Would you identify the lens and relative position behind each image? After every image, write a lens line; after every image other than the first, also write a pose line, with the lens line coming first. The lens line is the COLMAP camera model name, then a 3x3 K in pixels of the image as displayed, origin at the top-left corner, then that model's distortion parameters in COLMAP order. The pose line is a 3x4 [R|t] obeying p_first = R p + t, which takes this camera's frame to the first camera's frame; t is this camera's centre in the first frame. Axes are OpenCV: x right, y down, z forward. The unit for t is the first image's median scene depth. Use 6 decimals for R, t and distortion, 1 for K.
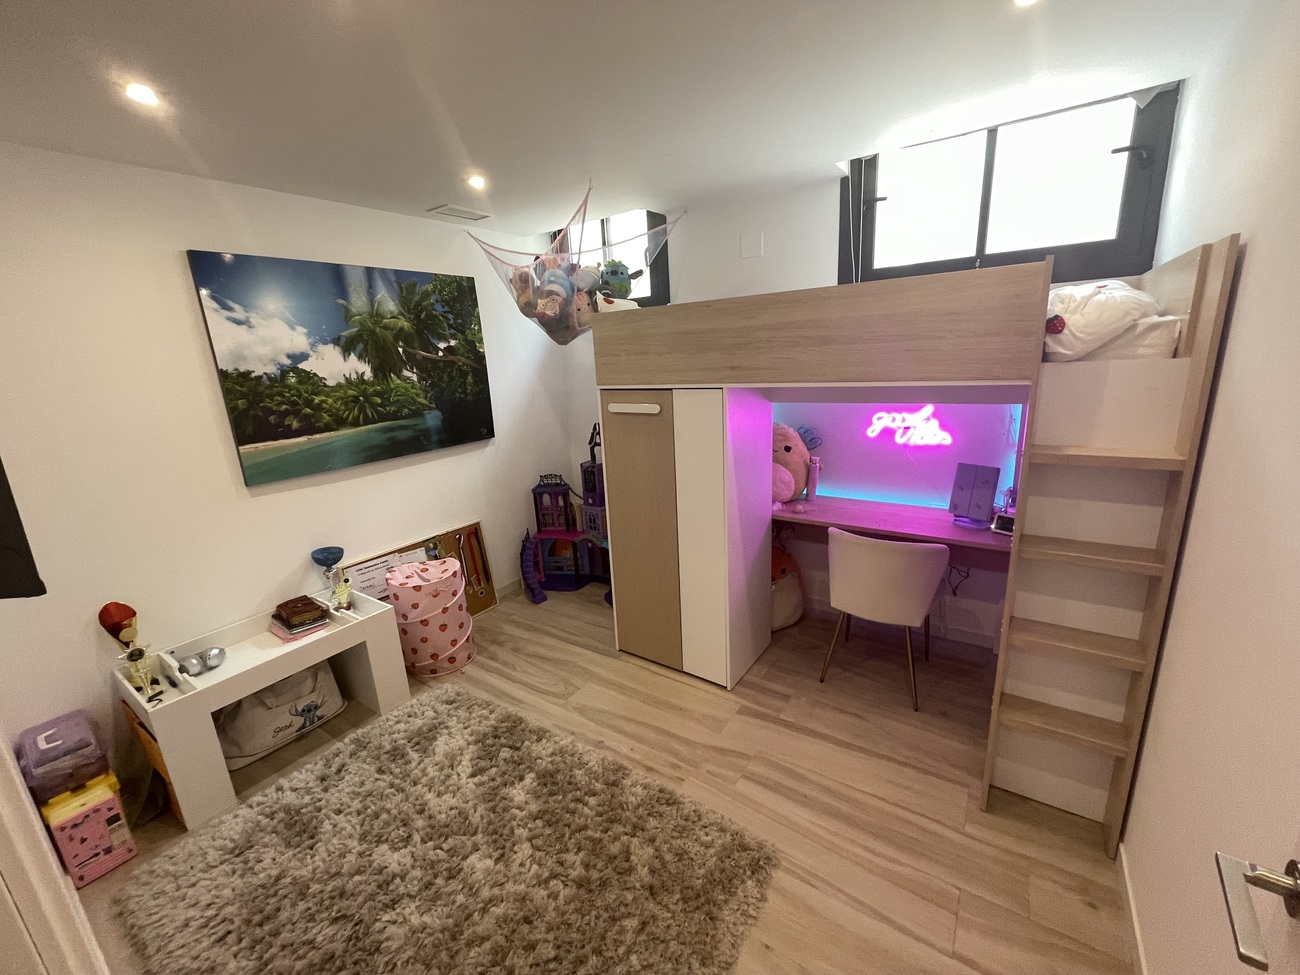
lens RADIAL K [[528.0, 0, 655.4], [0, 528.0, 486.7], [0, 0, 1]] dist [-0.000649, -0.000895]
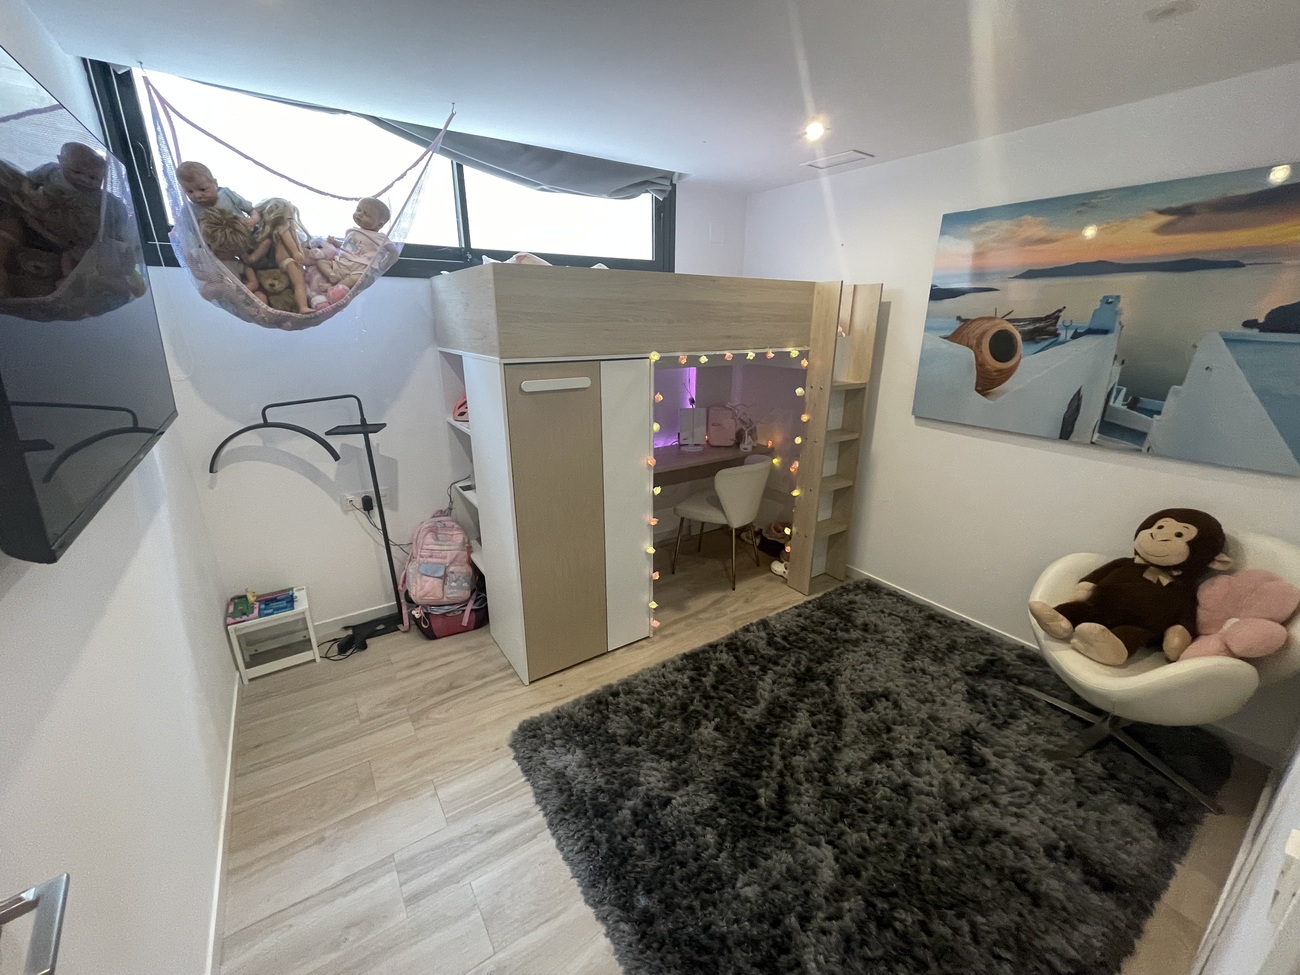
lens RADIAL K [[528.0, 0, 651.1], [0, 528.0, 488.1], [0, 0, 1]] dist [-0.000649, -0.000895]
pose [[0.369929, -0.230431, 0.900030, -0.816819], [0.206822, 0.964869, 0.162024, -0.096537], [-0.905747, 0.126208, 0.404591, 0.555149]]
